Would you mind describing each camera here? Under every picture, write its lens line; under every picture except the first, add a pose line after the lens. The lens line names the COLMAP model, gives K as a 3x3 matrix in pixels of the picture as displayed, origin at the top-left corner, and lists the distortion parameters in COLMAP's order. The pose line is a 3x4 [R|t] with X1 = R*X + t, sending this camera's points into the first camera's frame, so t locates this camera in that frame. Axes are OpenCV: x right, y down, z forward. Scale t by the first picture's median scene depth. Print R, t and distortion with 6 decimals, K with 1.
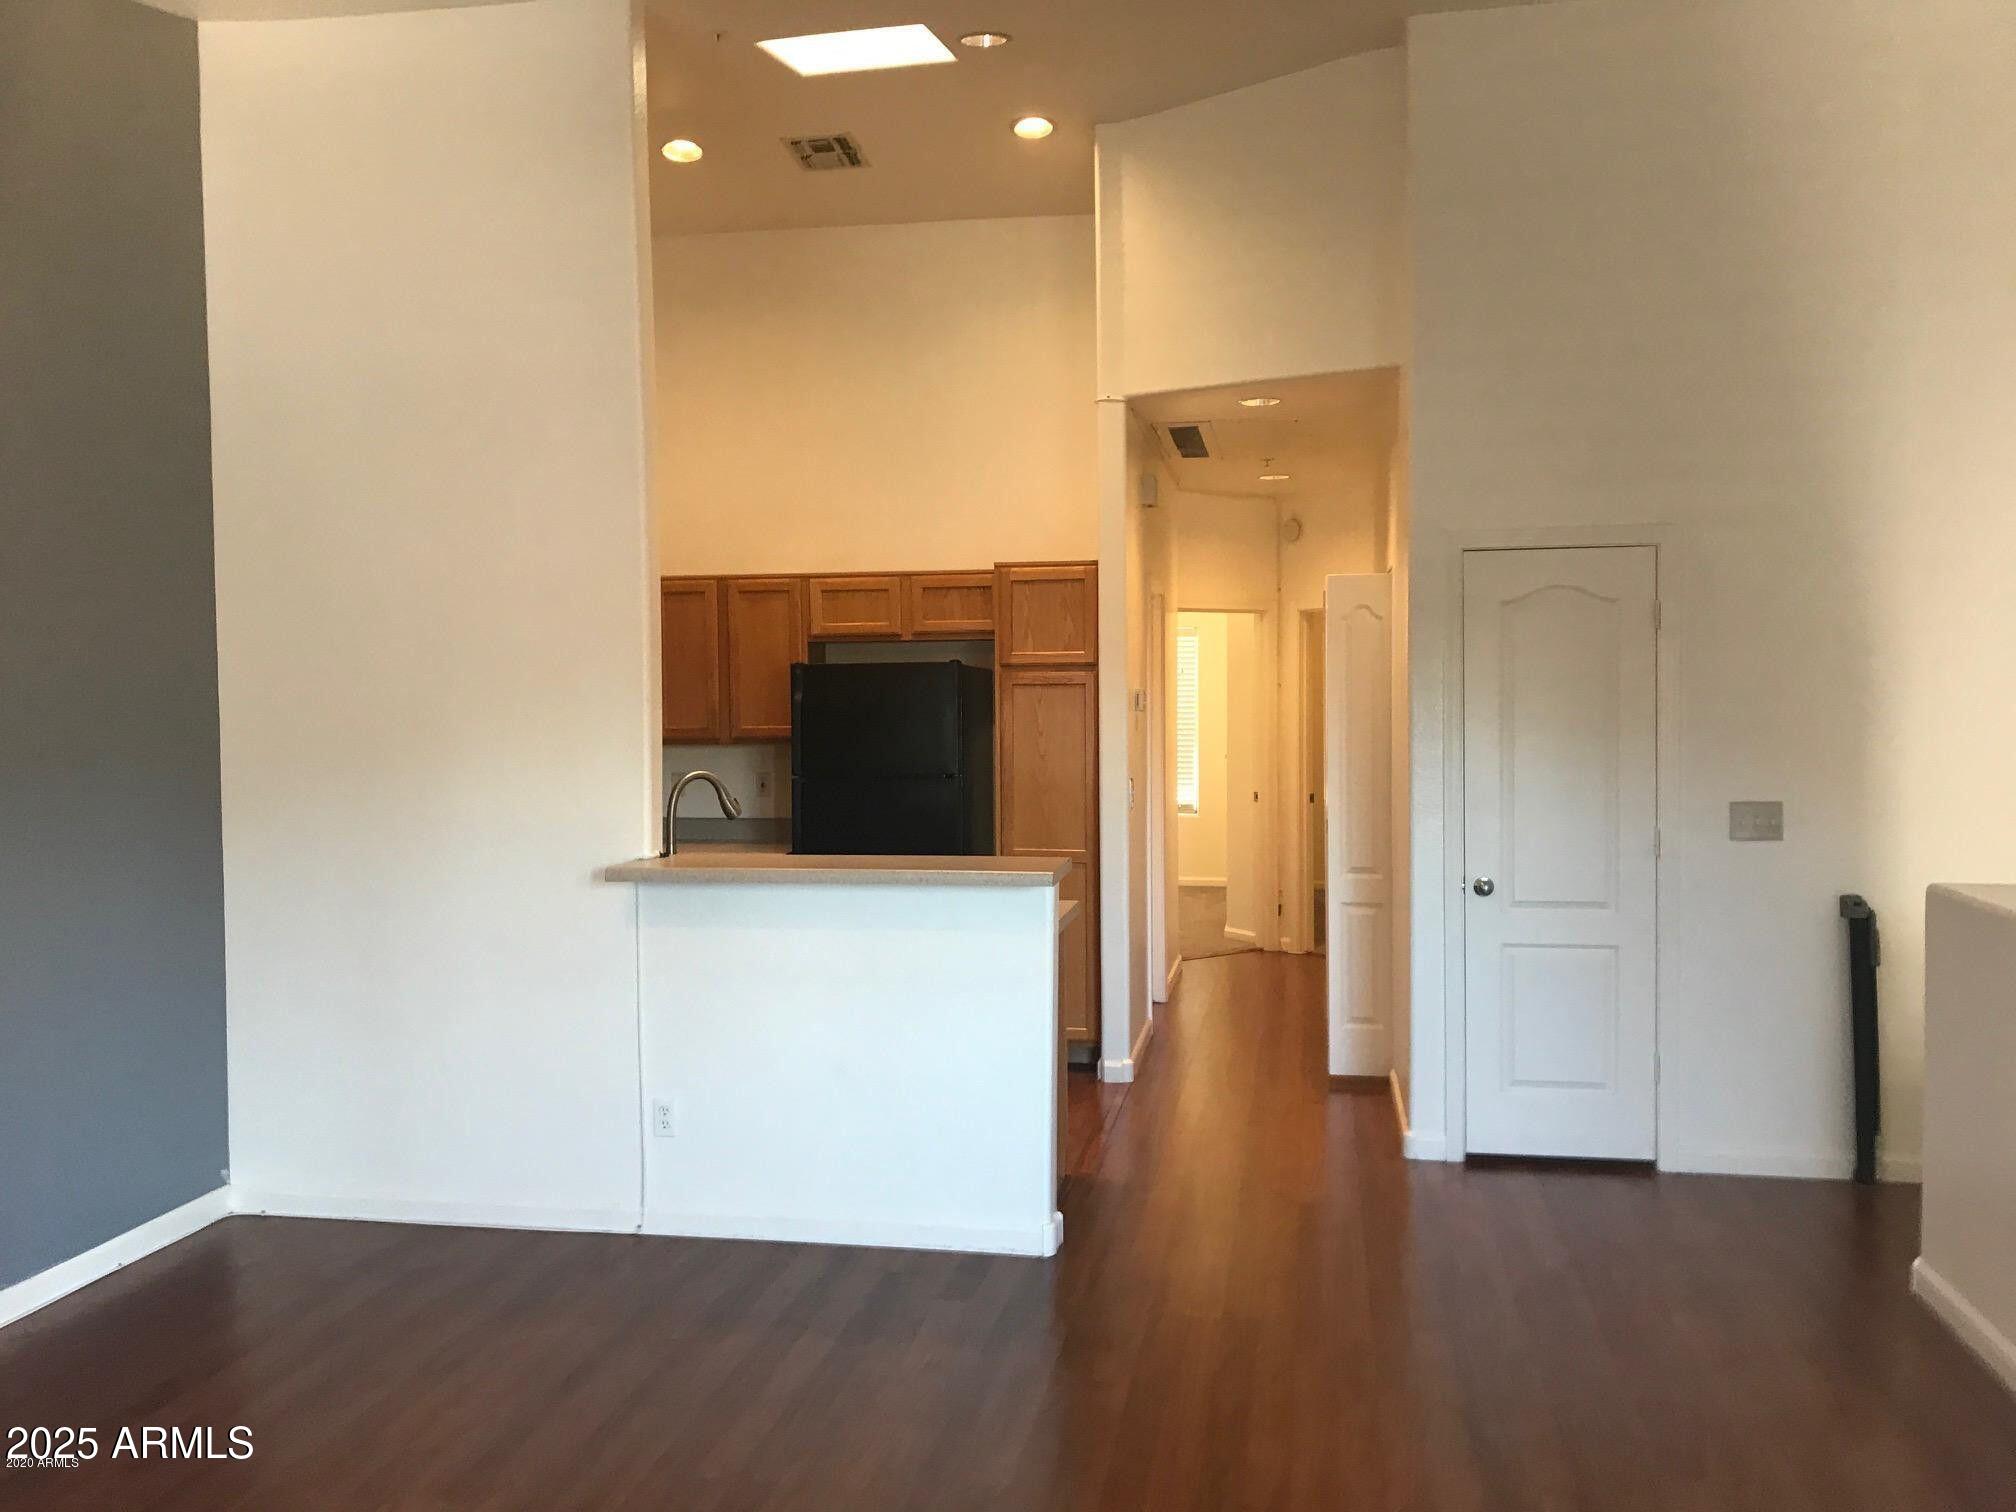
lens RADIAL K [[1607.9, 0, 1008.9], [0, 1607.9, 757.7], [0, 0, 1]] dist [0.014165, 0.001955]
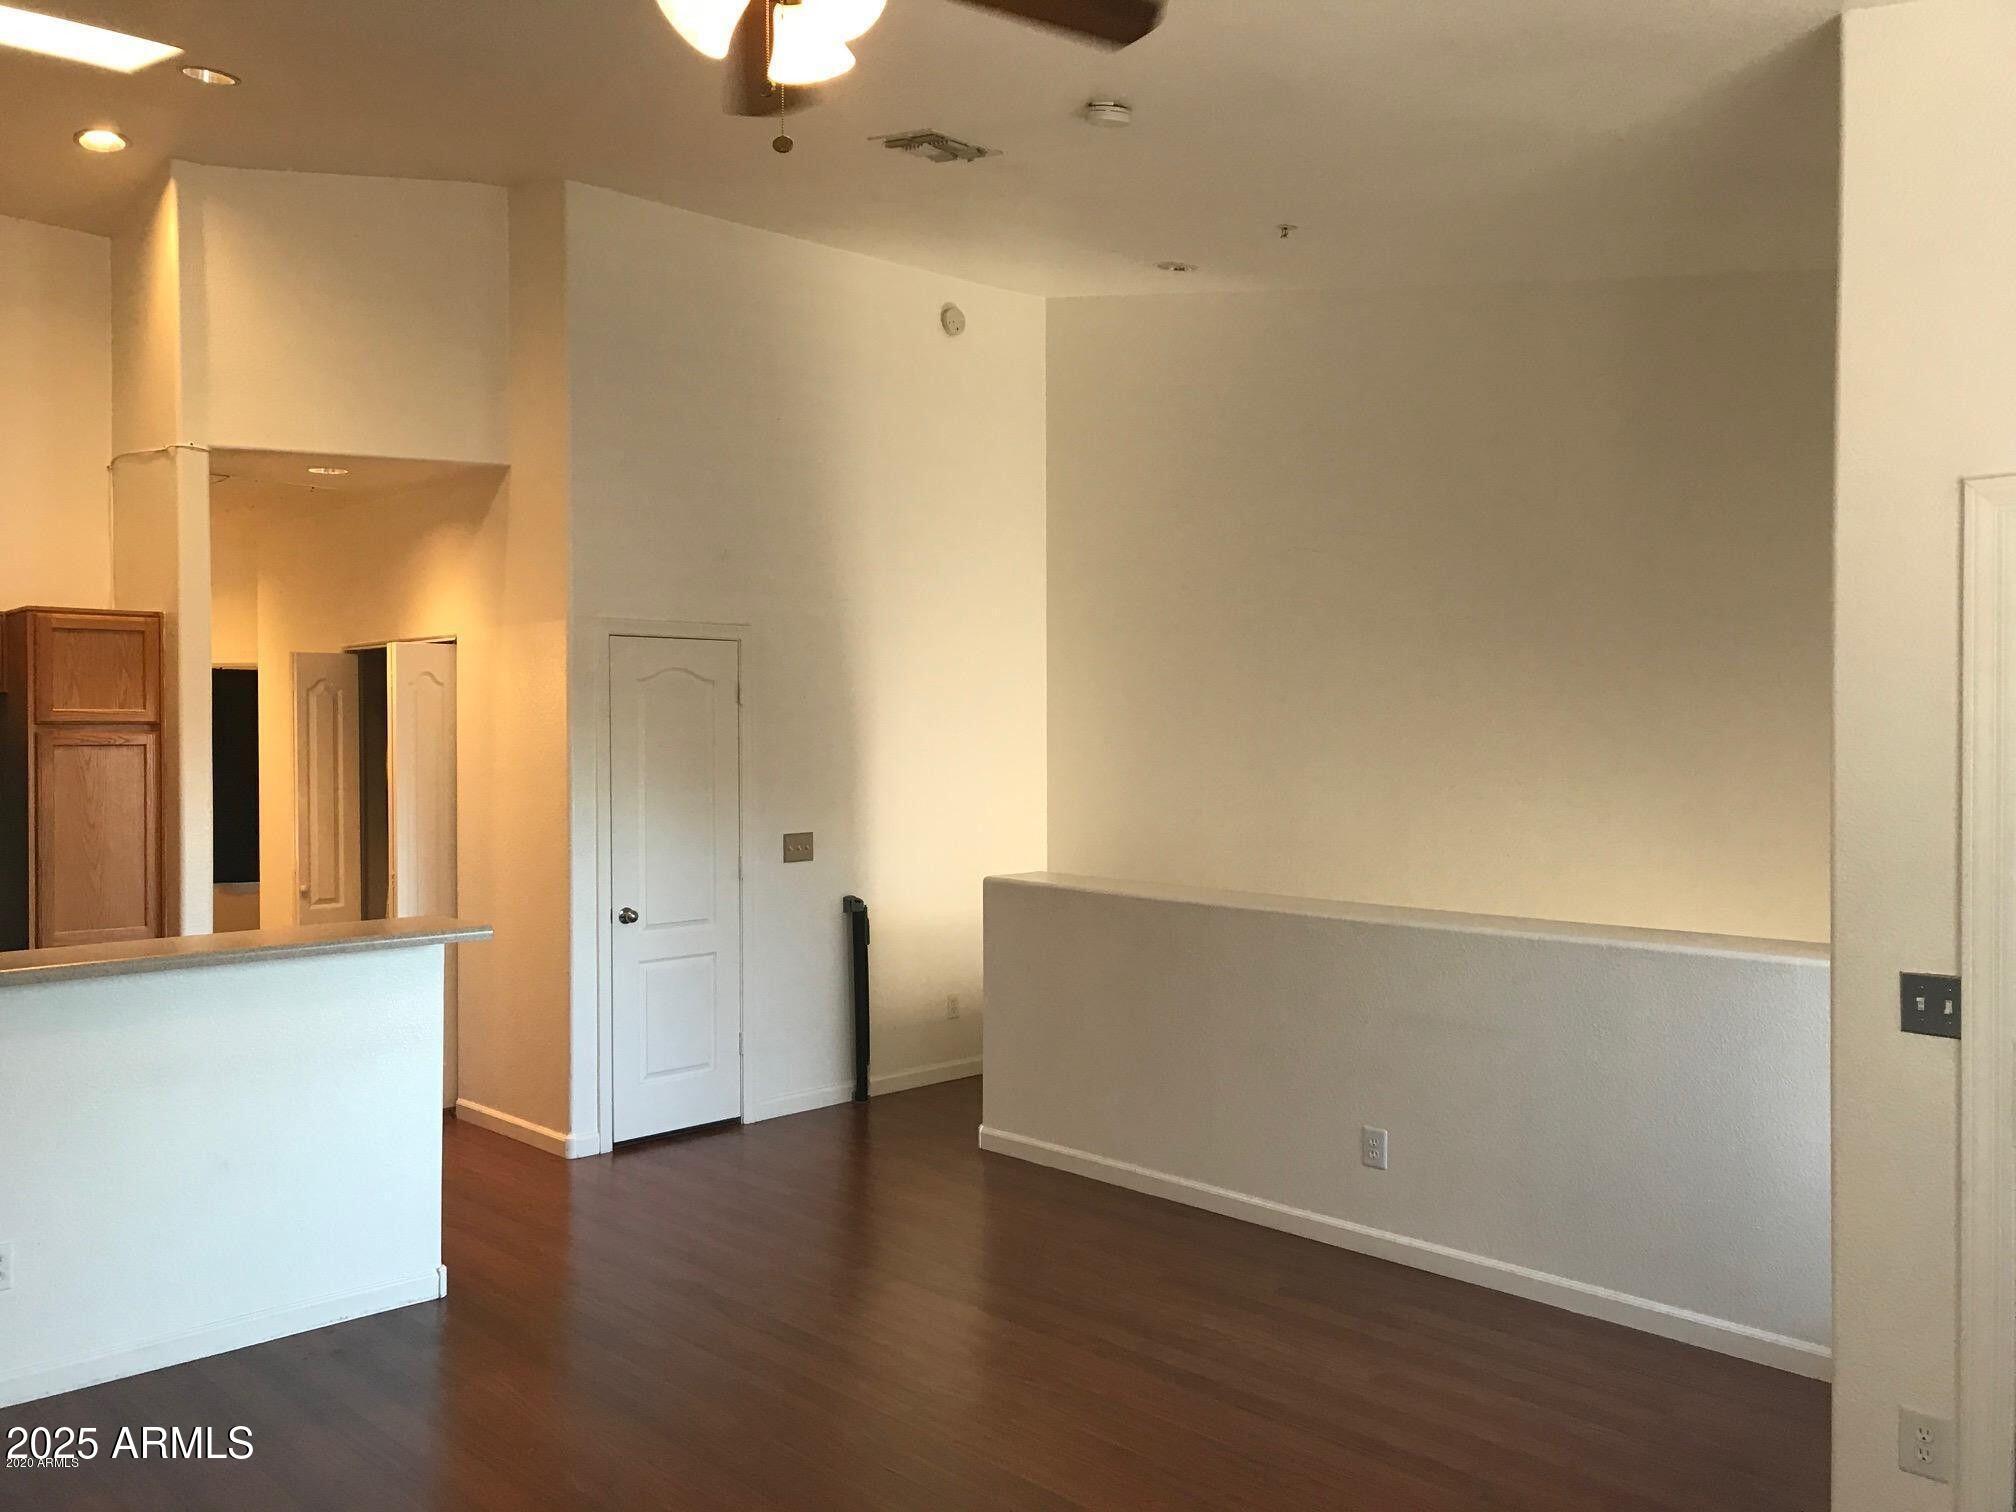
lens RADIAL K [[1607.9, 0, 1012.4], [0, 1607.9, 749.7], [0, 0, 1]] dist [0.014165, 0.001955]
pose [[0.577222, -0.001408, 0.816586, -0.515075], [0.033677, 0.999189, -0.022083, -0.006637], [-0.815893, 0.040247, 0.576801, 0.069303]]
